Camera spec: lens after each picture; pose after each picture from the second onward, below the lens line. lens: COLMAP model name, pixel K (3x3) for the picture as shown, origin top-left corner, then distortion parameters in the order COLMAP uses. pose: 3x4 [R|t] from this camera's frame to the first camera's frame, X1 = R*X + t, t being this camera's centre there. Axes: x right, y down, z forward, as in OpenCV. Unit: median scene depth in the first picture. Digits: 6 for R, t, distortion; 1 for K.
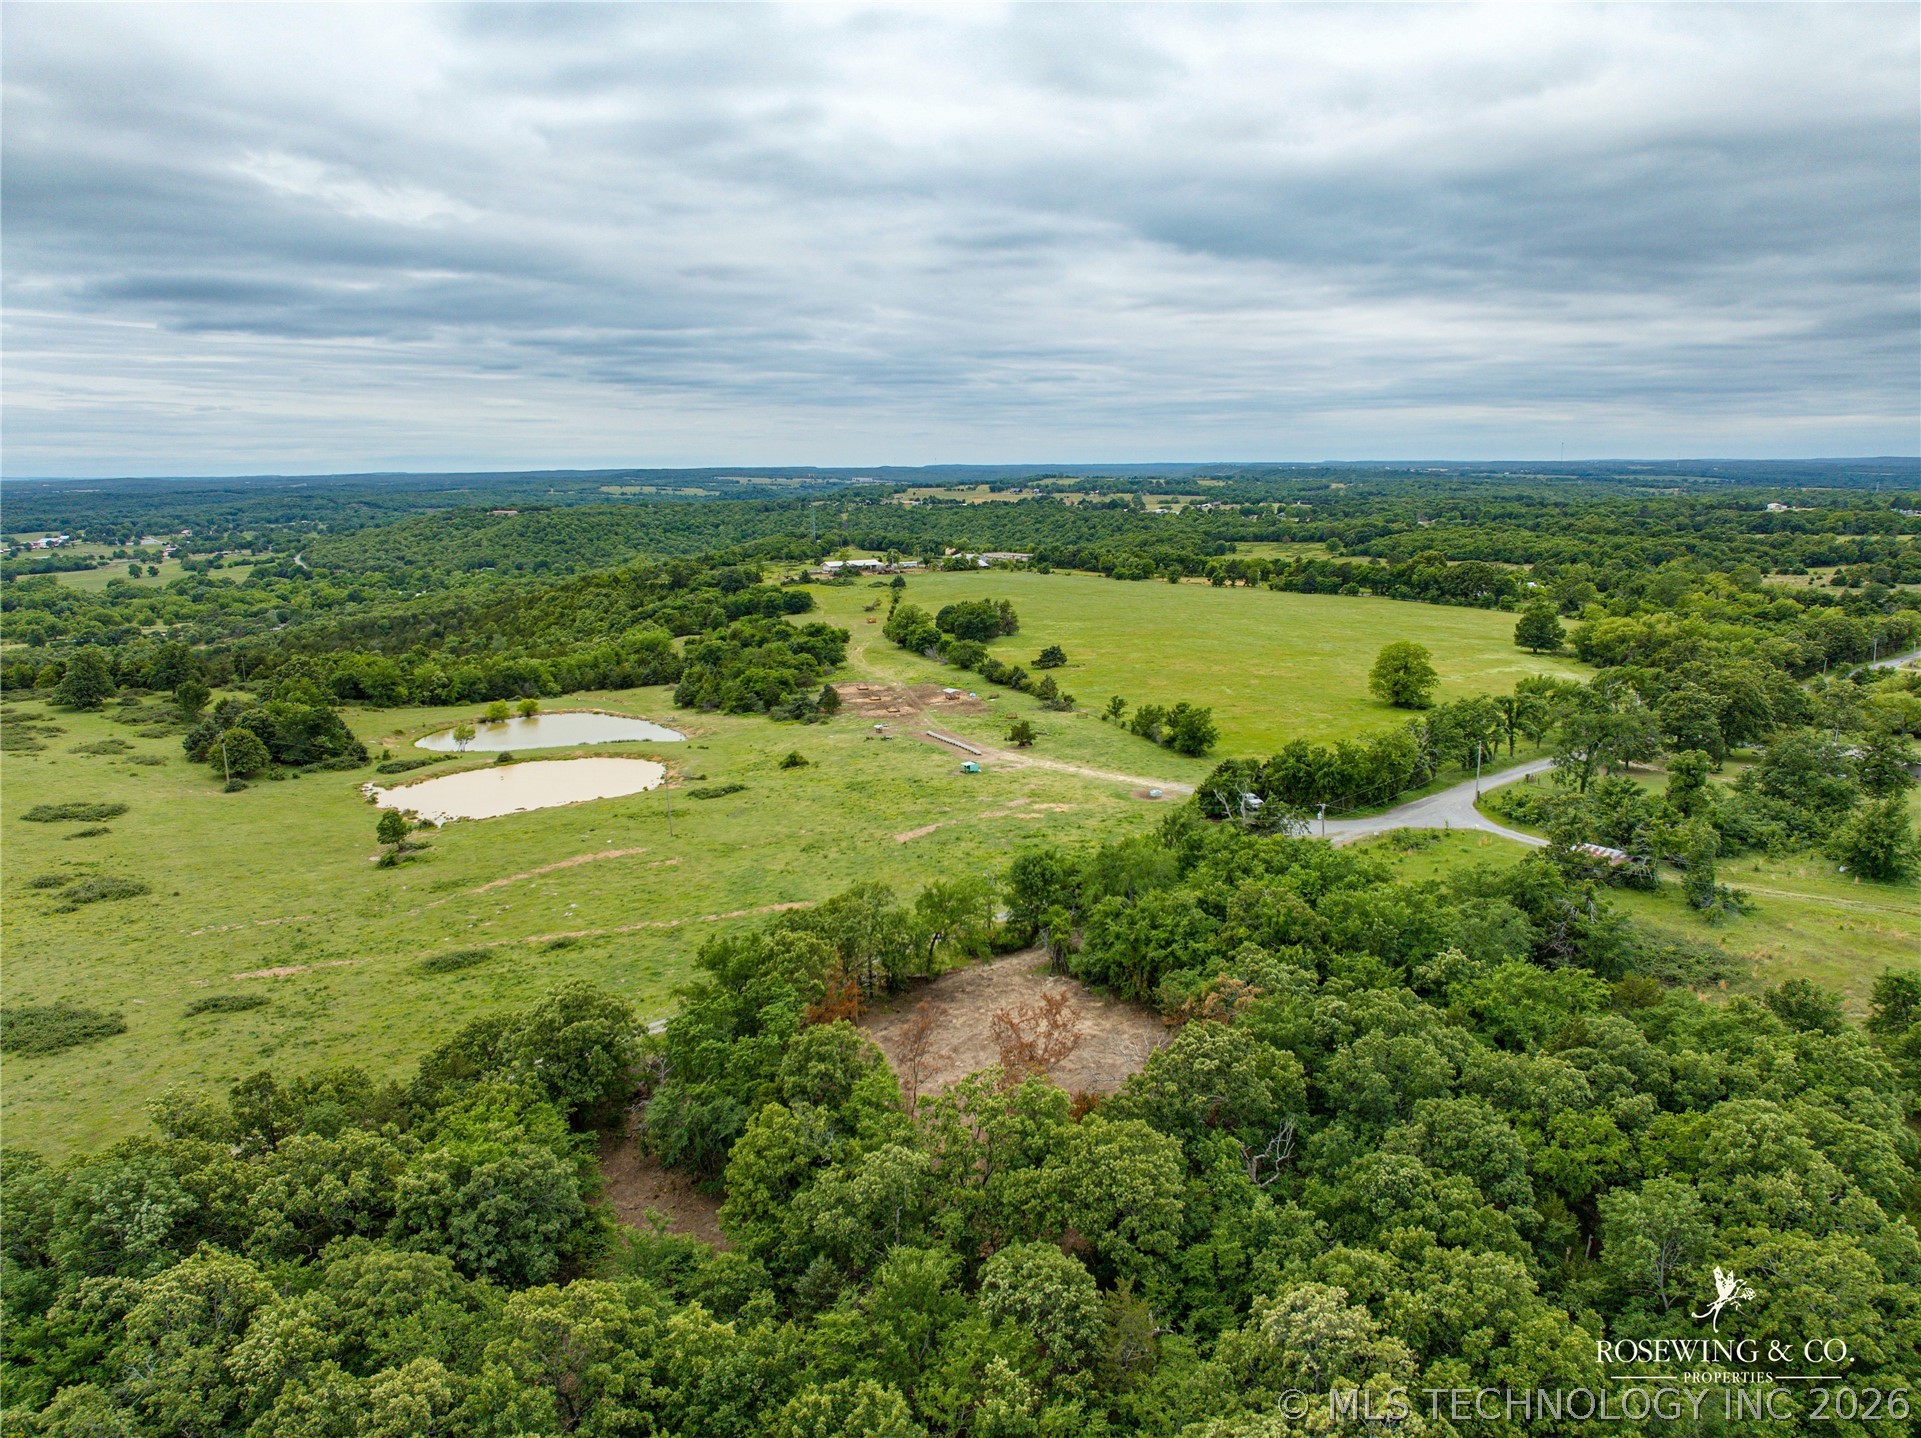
lens RADIAL K [[1365.6, 0, 963.2], [0, 1365.6, 635.7], [0, 0, 1]] dist [-0.036333, 0.002247]
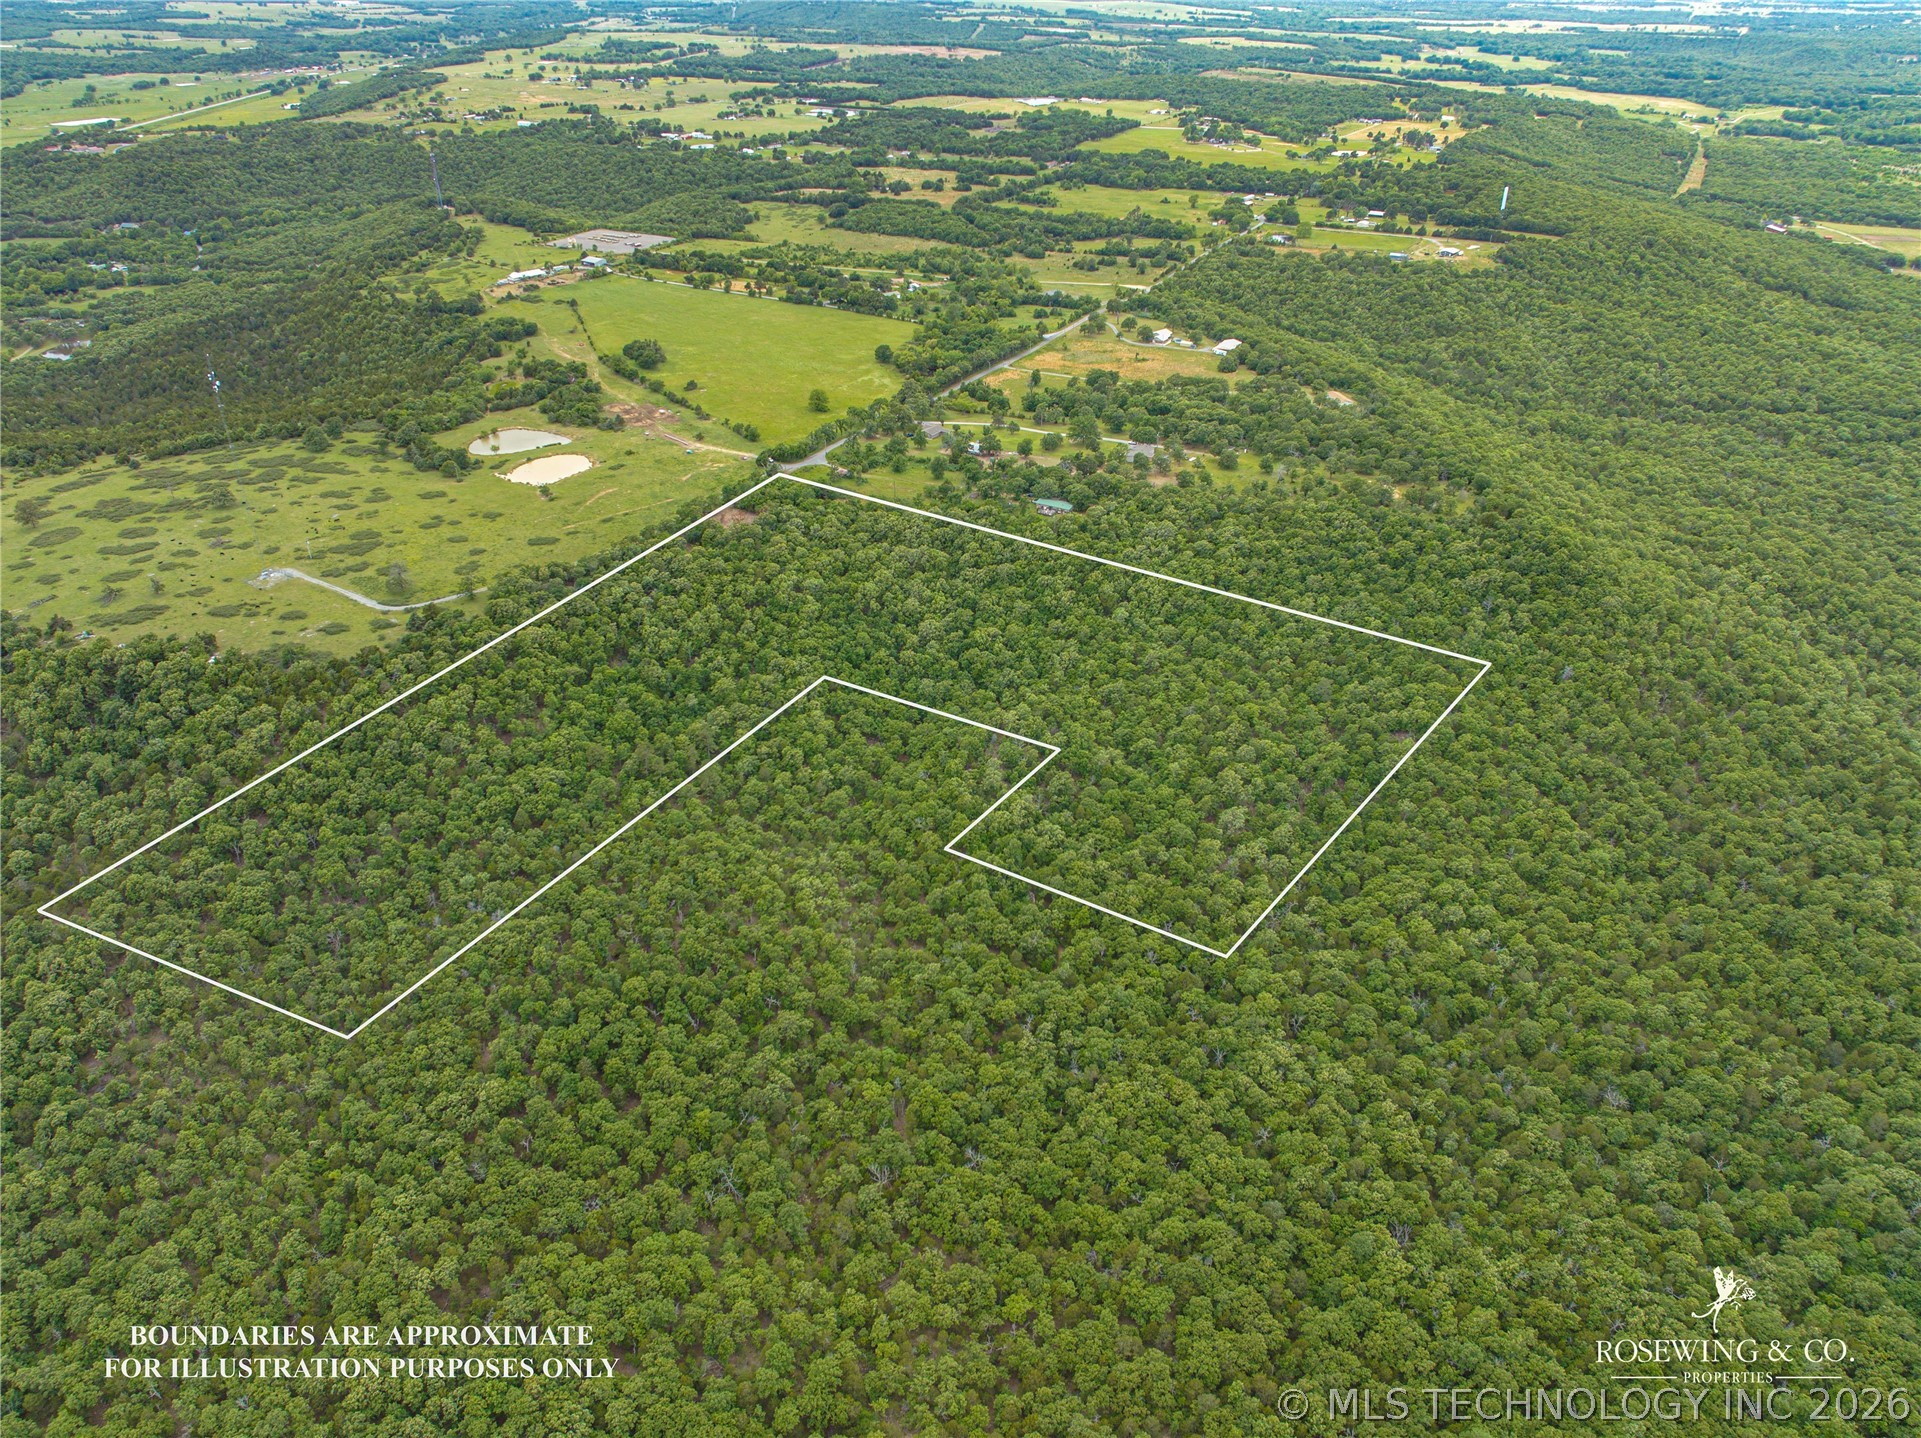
lens RADIAL K [[1310.3, 0, 968.1], [0, 1310.3, 772.7], [0, 0, 1]] dist [-0.038824, 0.001000]
pose [[0.943518, -0.165609, 0.286964, -0.300590], [0.024362, 0.898449, 0.438402, -0.441123], [-0.330425, -0.406649, 0.851737, -1.728170]]
